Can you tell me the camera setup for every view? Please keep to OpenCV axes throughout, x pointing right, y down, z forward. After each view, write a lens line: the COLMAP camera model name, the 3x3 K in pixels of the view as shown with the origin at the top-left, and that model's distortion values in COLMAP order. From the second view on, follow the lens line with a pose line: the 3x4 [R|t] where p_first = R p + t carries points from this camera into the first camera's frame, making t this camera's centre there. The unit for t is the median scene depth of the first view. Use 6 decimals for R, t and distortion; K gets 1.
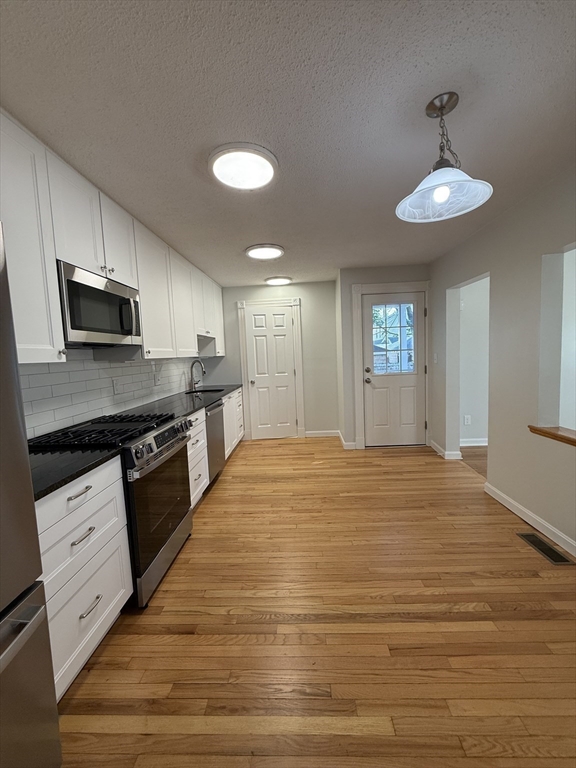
lens RADIAL K [[305.0, 0, 288.0], [0, 305.0, 384.0], [0, 0, 1]] dist [0.000667, -0.000154]
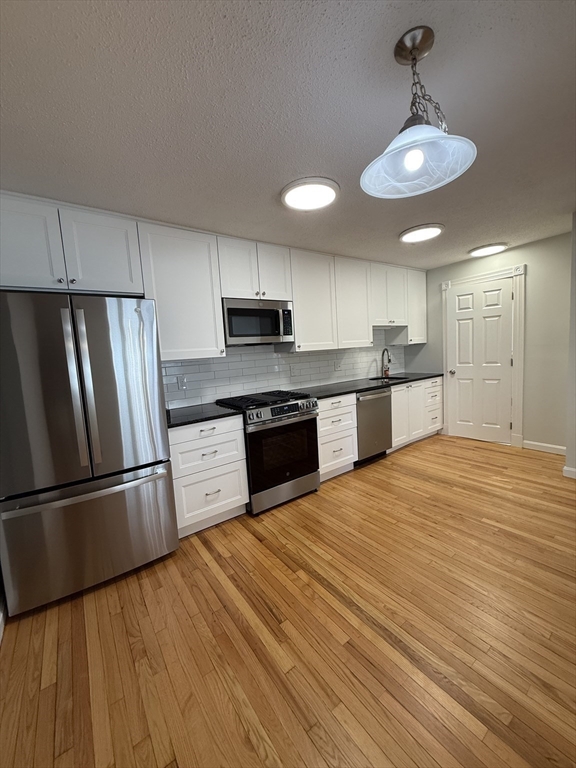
lens RADIAL K [[305.0, 0, 288.0], [0, 305.0, 384.0], [0, 0, 1]] dist [0.000667, -0.000154]
pose [[0.621157, 0.088910, -0.778626, 0.489604], [-0.041298, 0.995877, 0.080771, -0.040561], [0.782597, -0.018016, 0.622268, 0.110945]]
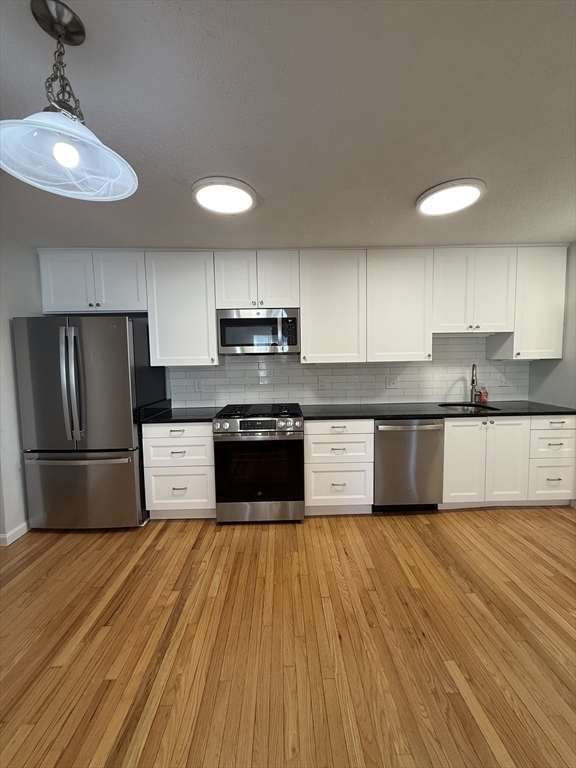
lens RADIAL K [[305.0, 0, 288.0], [0, 305.0, 384.0], [0, 0, 1]] dist [0.000667, -0.000154]
pose [[0.060657, 0.119655, -0.990961, 0.636680], [-0.083555, 0.989913, 0.114414, -0.116285], [0.994655, 0.075860, 0.070043, 0.743940]]
